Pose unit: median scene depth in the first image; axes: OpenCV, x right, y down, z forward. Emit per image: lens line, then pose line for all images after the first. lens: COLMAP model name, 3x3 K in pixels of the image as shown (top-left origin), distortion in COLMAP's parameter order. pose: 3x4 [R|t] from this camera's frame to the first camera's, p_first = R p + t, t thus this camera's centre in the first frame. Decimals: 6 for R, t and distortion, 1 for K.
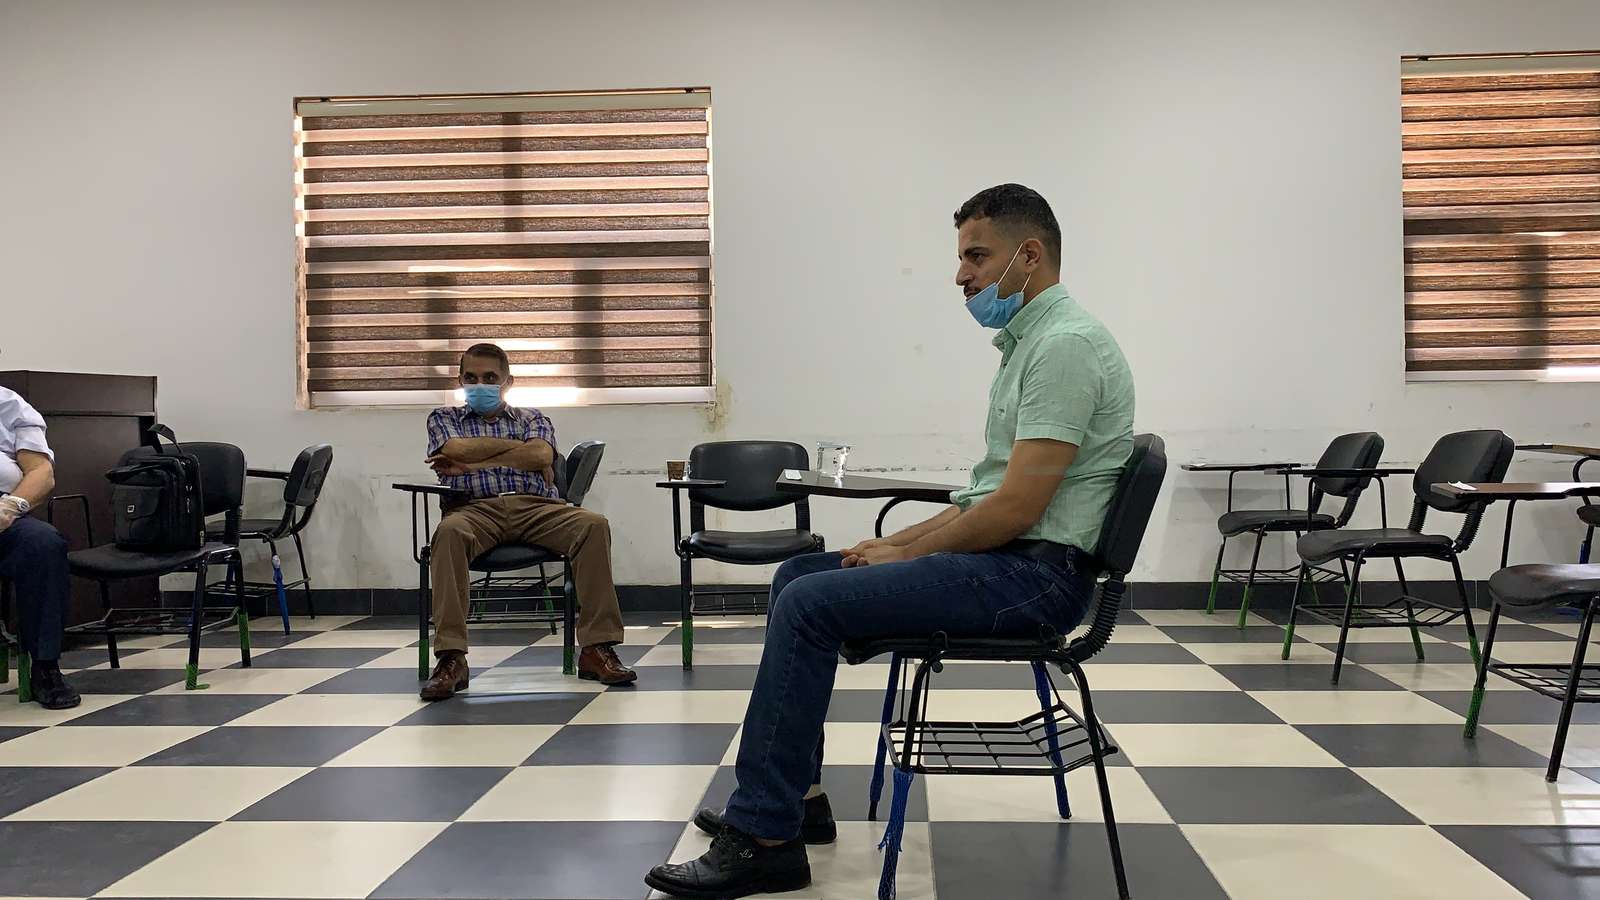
lens RADIAL K [[1417.7, 0, 808.6], [0, 1417.7, 458.3], [0, 0, 1]] dist [-0.008654, -0.015457]
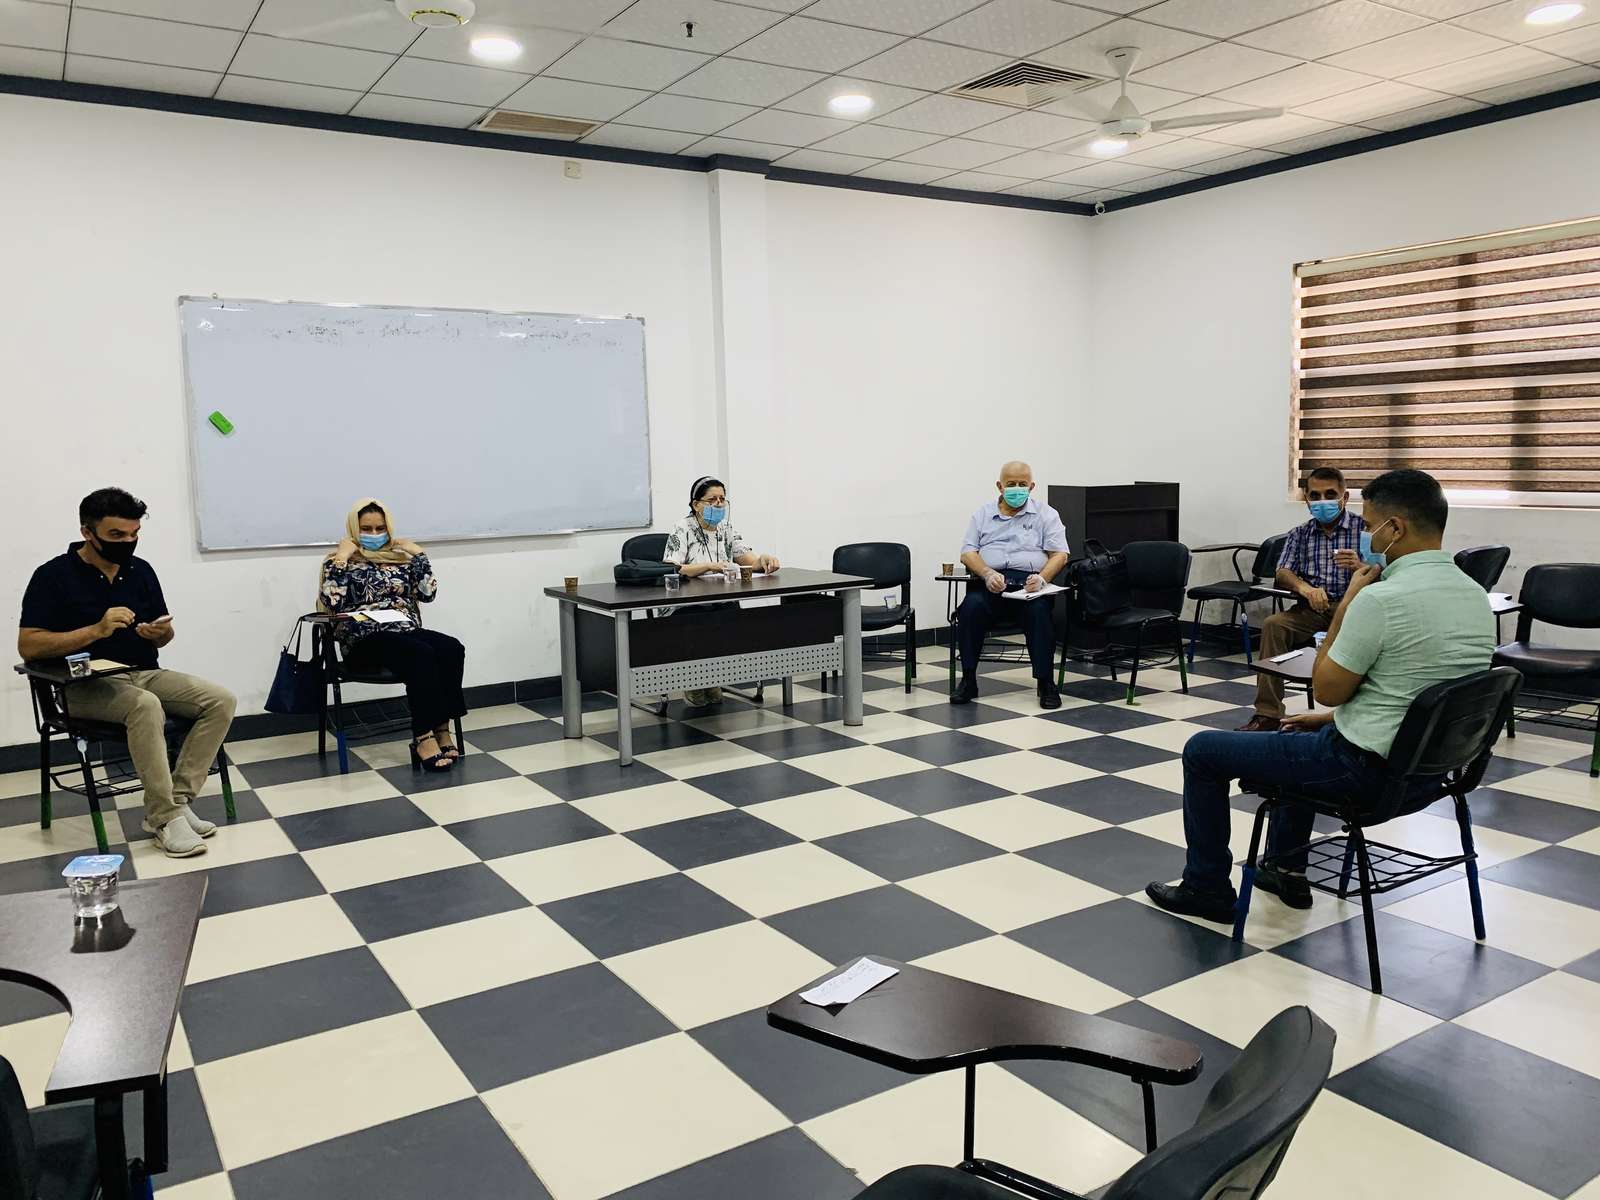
lens RADIAL K [[1206.6, 0, 798.4], [0, 1206.6, 600.5], [0, 0, 1]] dist [0.007068, 0.005266]
pose [[0.580559, 0.099563, -0.808108, 0.308726], [0.008184, 0.991732, 0.128066, -0.092478], [0.814177, -0.080964, 0.574944, -0.048918]]
